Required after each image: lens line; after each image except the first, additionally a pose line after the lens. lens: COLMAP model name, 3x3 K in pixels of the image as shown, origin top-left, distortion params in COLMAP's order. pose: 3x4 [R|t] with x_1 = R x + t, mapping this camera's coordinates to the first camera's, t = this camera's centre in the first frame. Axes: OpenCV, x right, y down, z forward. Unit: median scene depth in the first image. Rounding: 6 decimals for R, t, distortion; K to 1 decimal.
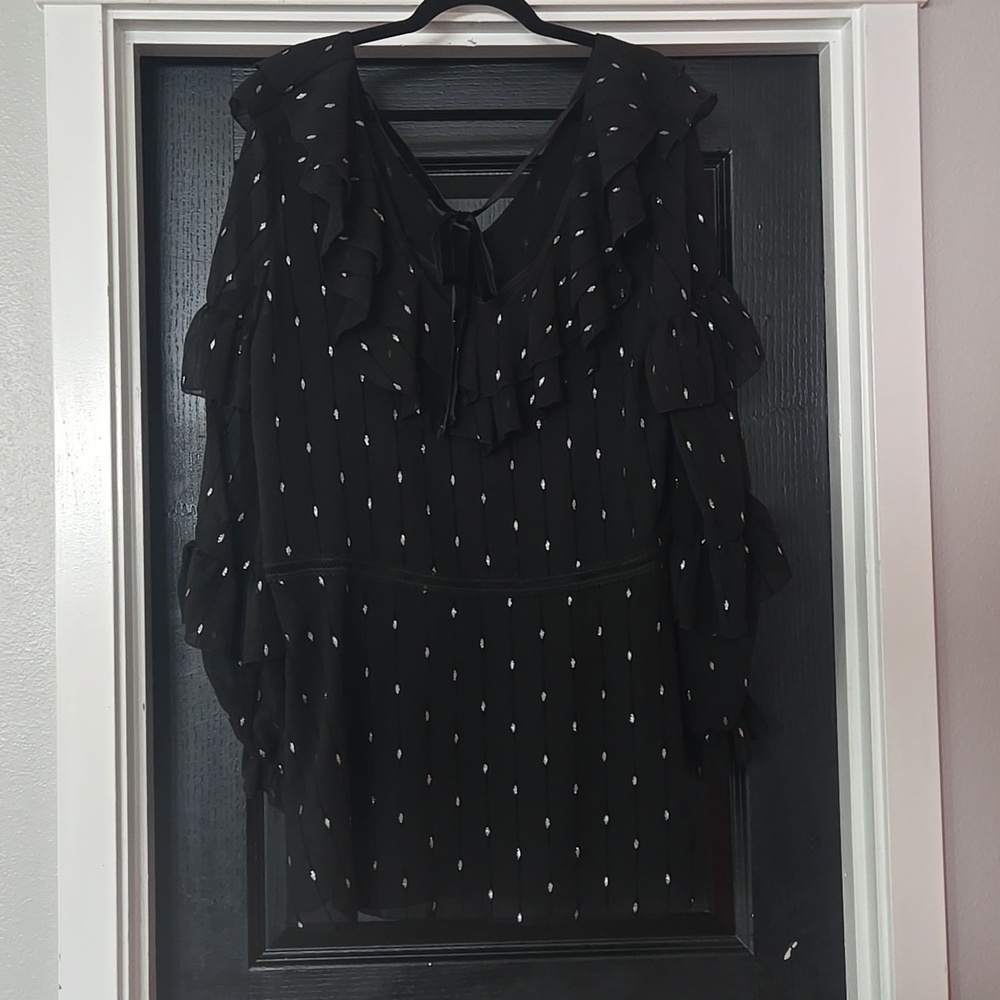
lens RADIAL K [[1480.5, 0, 500.0], [0, 1480.5, 500.0], [0, 0, 1]] dist [0.103336, -0.169551]
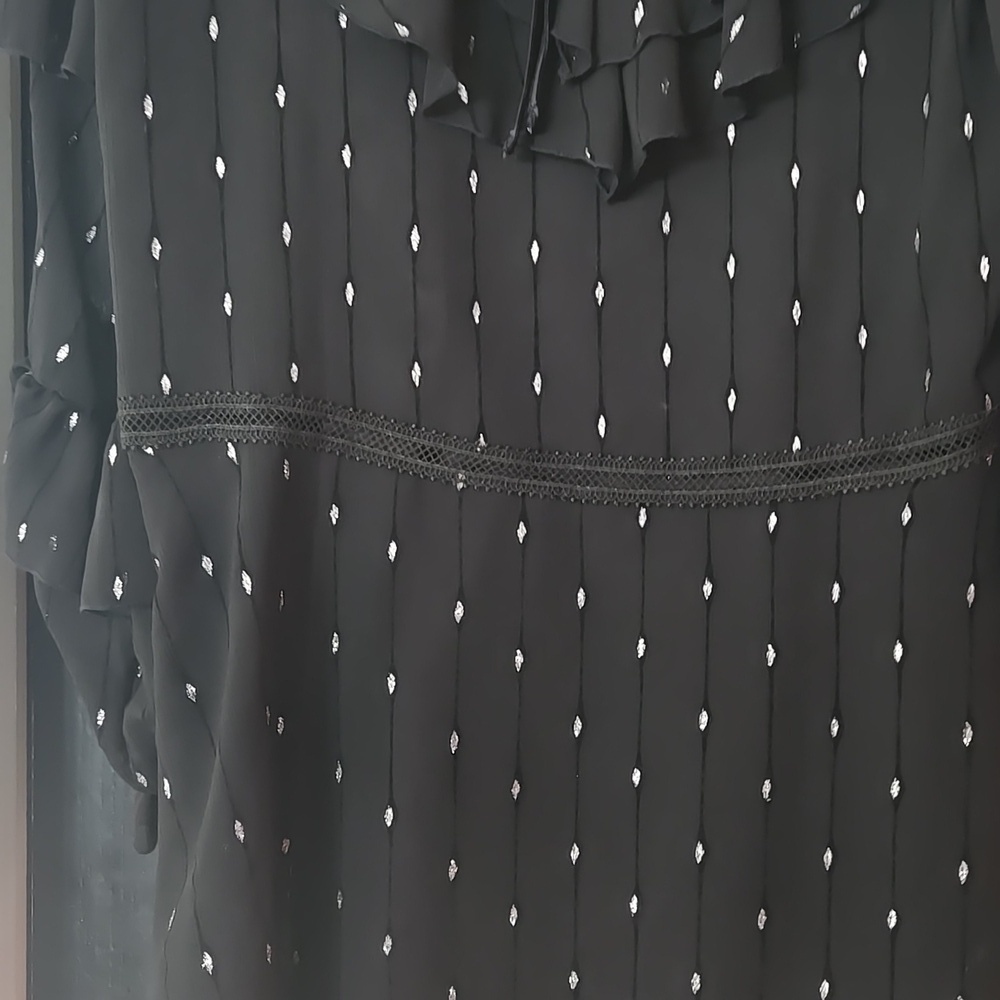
lens RADIAL K [[1480.5, 0, 500.0], [0, 1480.5, 500.0], [0, 0, 1]] dist [0.103336, -0.169551]
pose [[0.975267, 0.062263, -0.212078, 0.062772], [-0.039617, 0.993207, 0.109409, 0.013960], [0.217449, -0.098301, 0.971109, 0.539089]]
